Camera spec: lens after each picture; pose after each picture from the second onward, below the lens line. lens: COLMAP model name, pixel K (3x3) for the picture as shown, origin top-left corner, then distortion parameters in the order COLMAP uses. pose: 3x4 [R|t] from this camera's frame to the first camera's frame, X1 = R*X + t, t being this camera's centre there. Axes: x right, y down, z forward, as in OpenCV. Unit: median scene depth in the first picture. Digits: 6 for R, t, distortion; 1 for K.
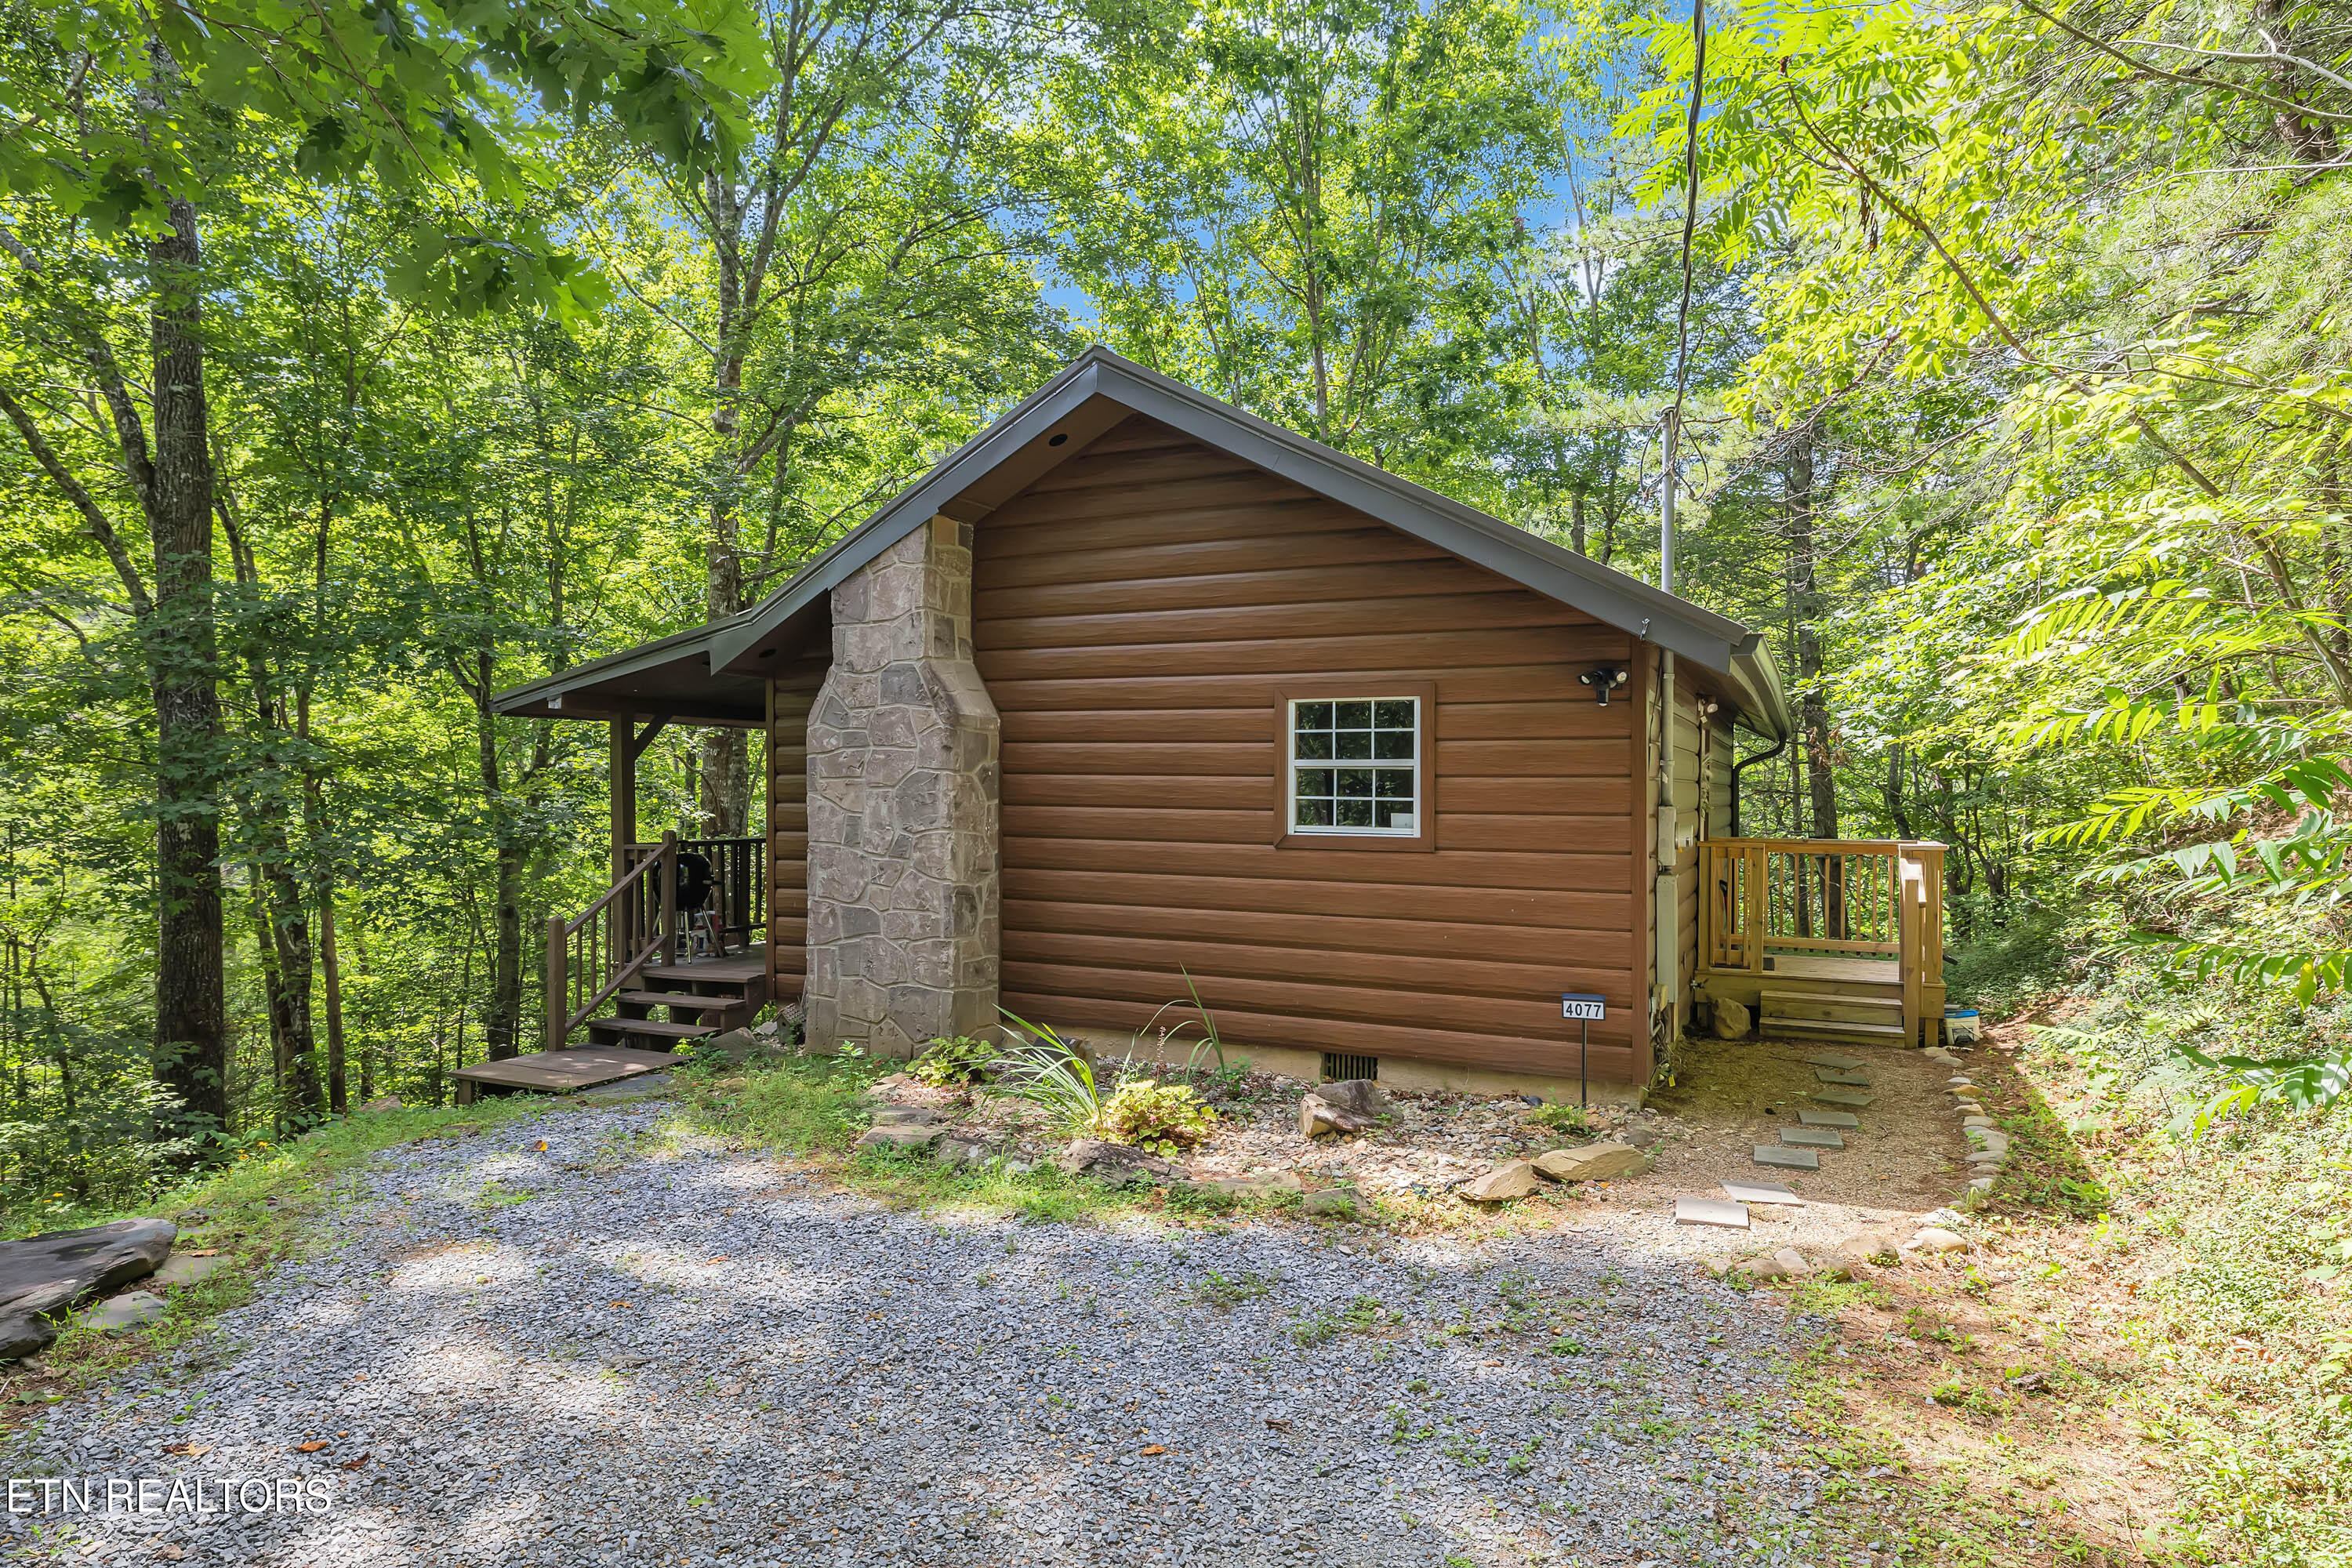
lens RADIAL K [[1317.2, 0, 1176.0], [0, 1317.2, 784.0], [0, 0, 1]] dist [-0.004972, -0.000906]
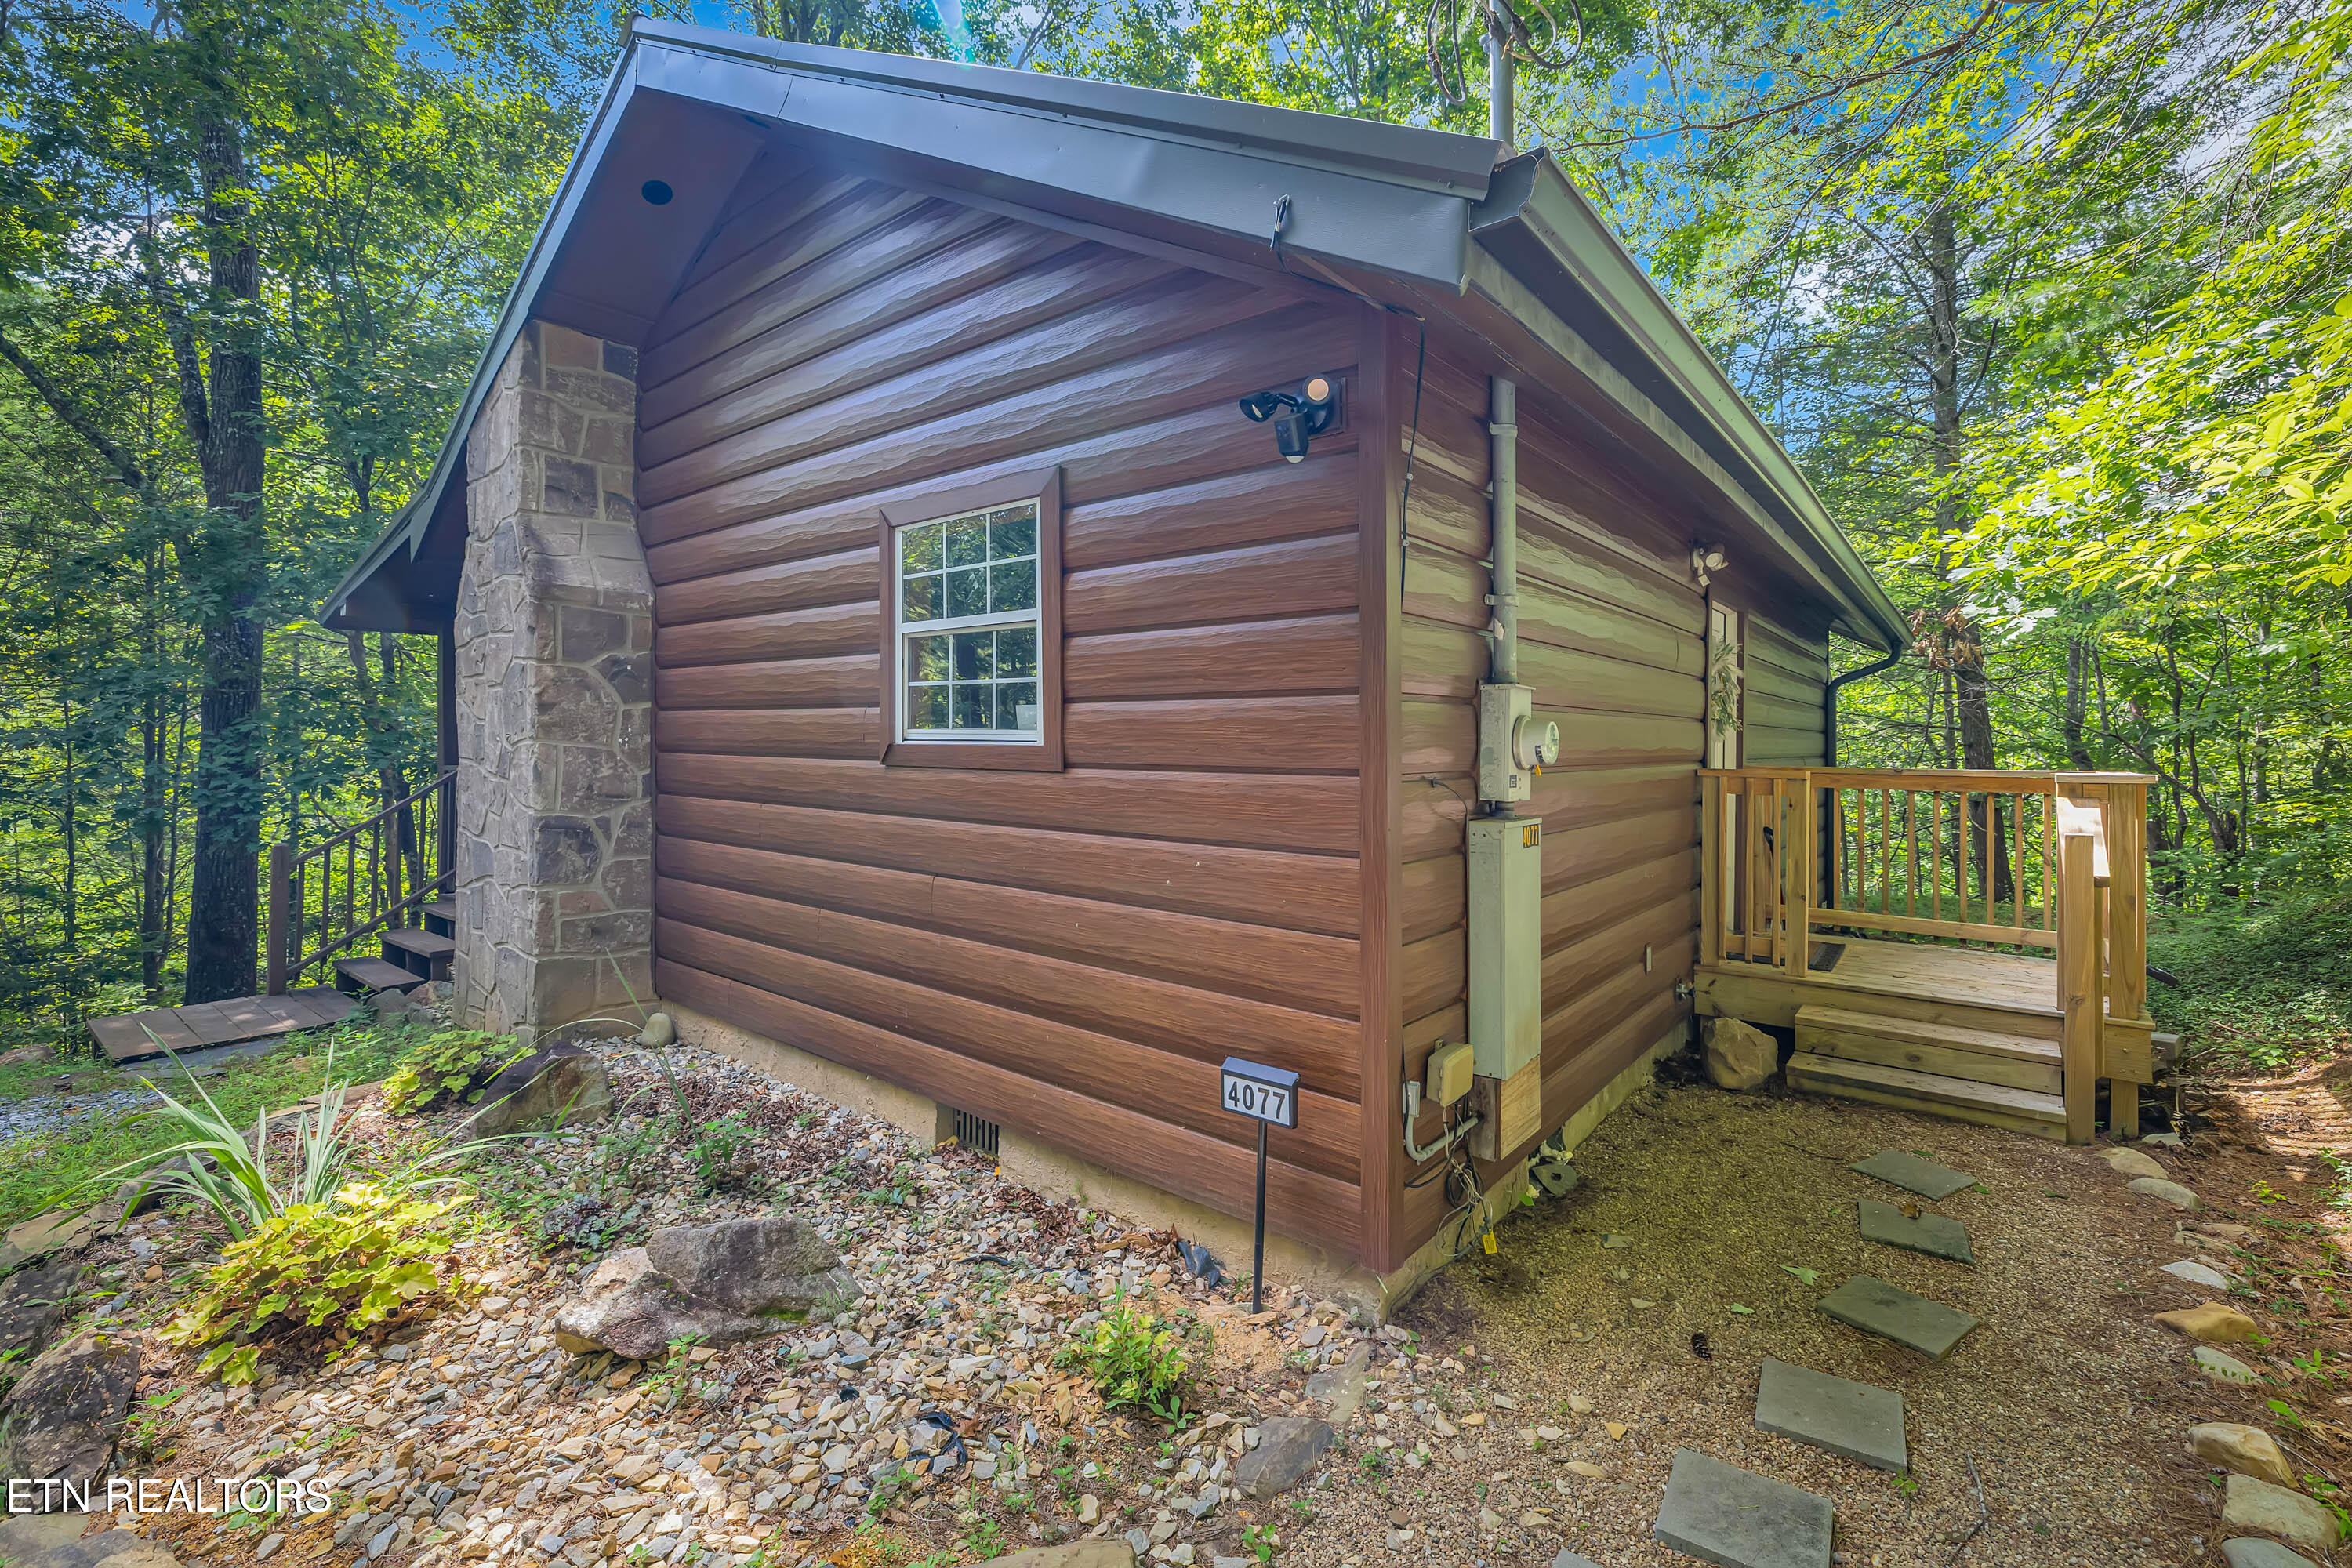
lens RADIAL K [[1012.1, 0, 1174.2], [0, 1012.1, 733.0], [0, 0, 1]] dist [0.000122, -0.000202]
pose [[0.973485, -0.001400, -0.228747, 0.305485], [0.000205, 0.999986, -0.005247, 0.033943], [0.228751, 0.005061, 0.973472, 0.531378]]
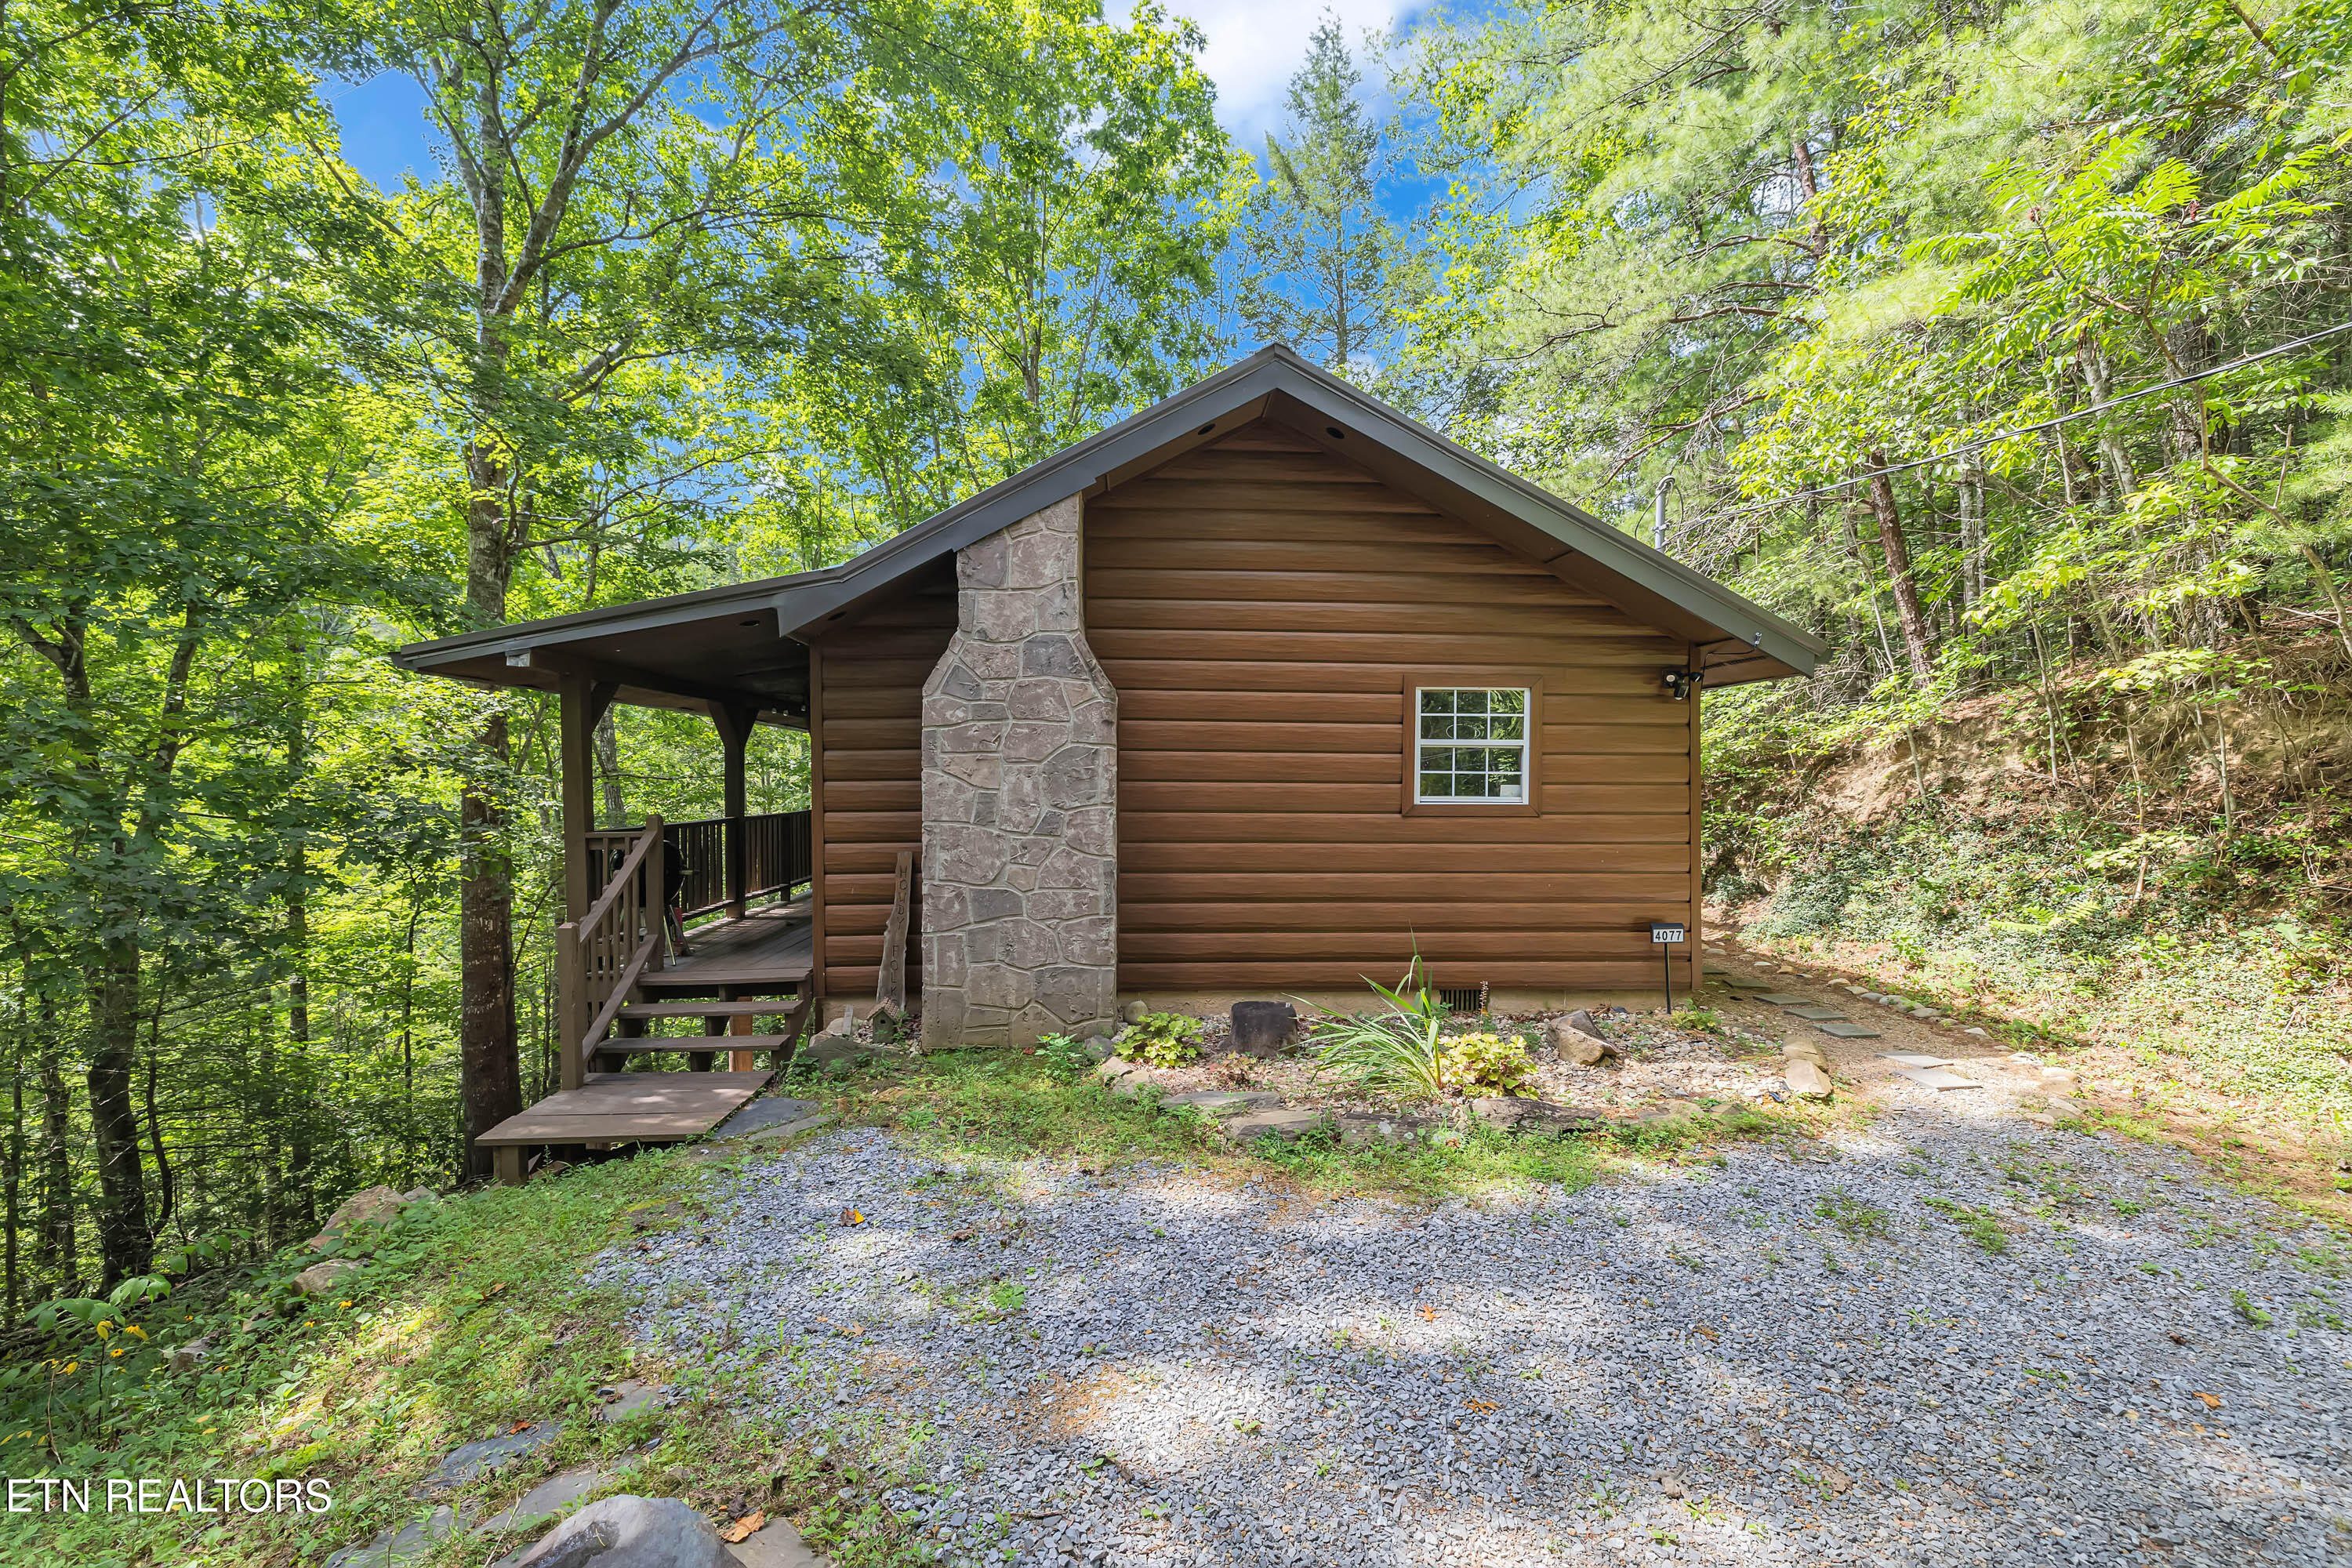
lens RADIAL K [[1002.3, 0, 1173.6], [0, 1002.3, 784.2], [0, 0, 1]] dist [0.001199, -0.000113]
pose [[0.874109, -0.006104, 0.485691, -0.495024], [-0.000556, 0.999908, 0.013566, 0.008382], [-0.485729, -0.012129, 0.874025, 0.316658]]
